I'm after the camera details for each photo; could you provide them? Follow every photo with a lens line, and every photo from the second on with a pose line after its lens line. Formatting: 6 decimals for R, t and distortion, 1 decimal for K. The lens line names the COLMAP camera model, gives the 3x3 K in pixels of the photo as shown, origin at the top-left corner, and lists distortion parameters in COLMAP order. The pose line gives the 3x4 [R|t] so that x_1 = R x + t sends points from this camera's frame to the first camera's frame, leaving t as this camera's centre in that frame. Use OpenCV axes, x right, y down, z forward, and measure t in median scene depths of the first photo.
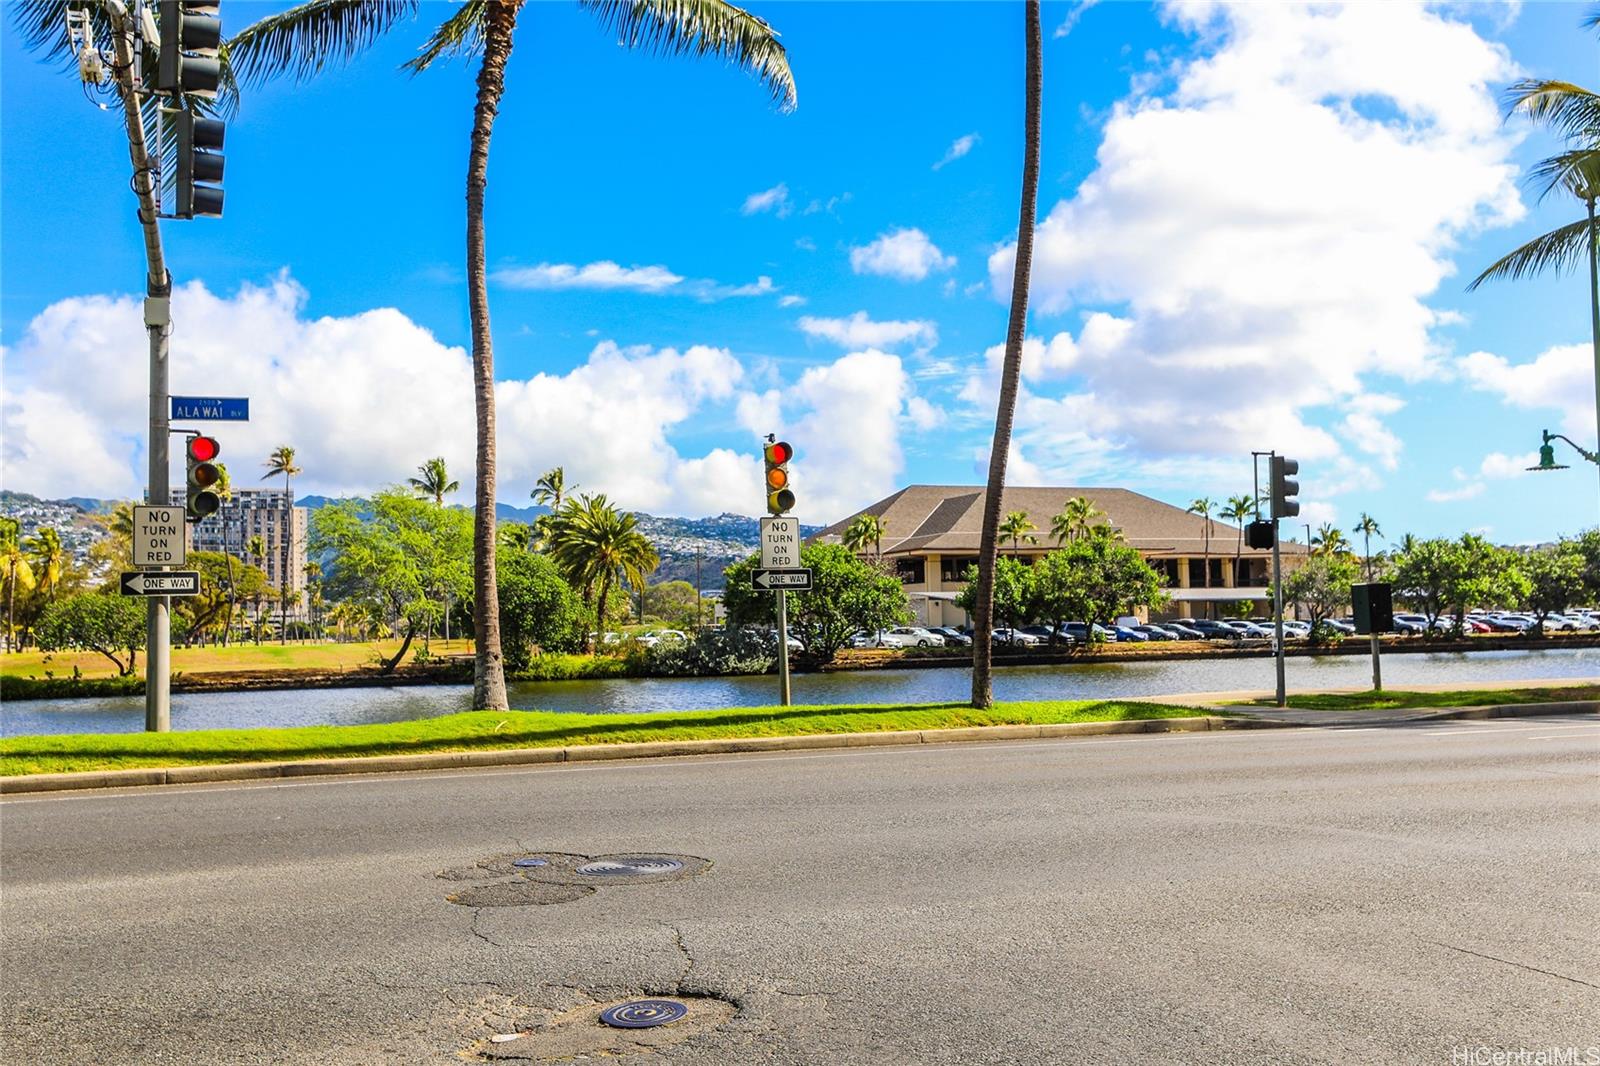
lens RADIAL K [[1534.9, 0, 811.9], [0, 1534.9, 536.9], [0, 0, 1]] dist [0.004516, 0.000000]
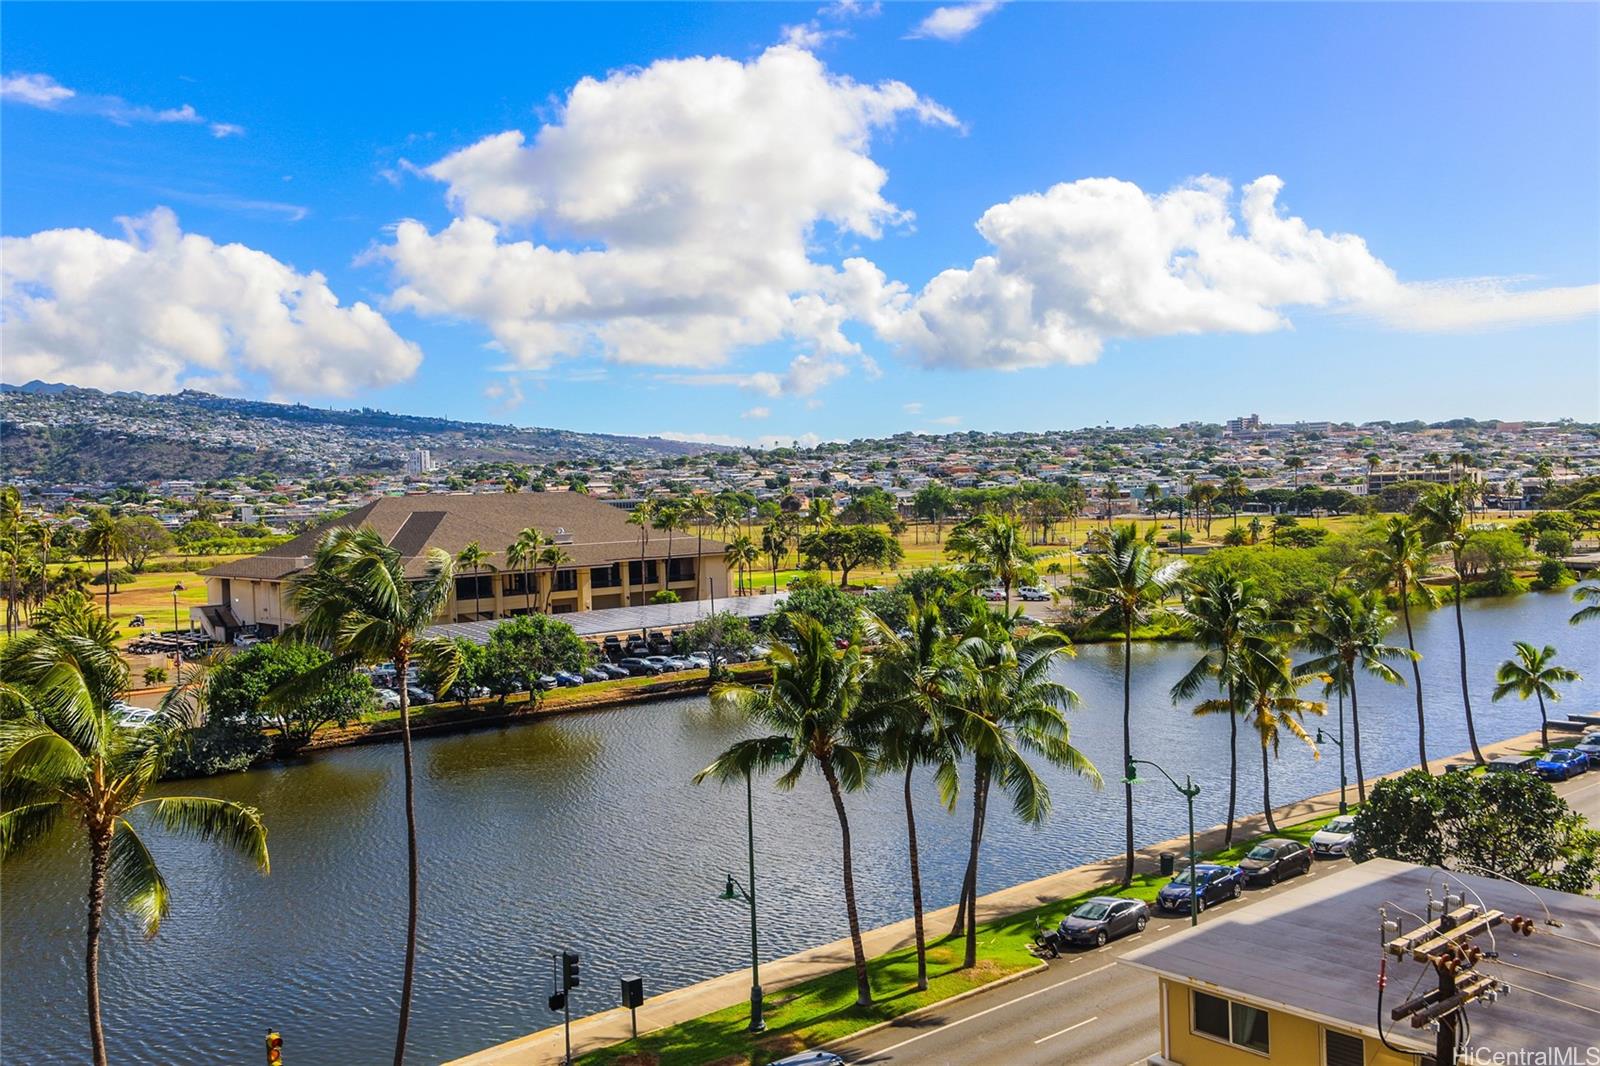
lens RADIAL K [[1483.6, 0, 828.6], [0, 1483.6, 507.7], [0, 0, 1]] dist [0.027965, 0.000000]
pose [[0.939408, -0.029748, 0.341509, 0.002473], [0.001475, 0.996569, 0.082751, -0.174619], [-0.342799, -0.077234, 0.936228, -0.170118]]
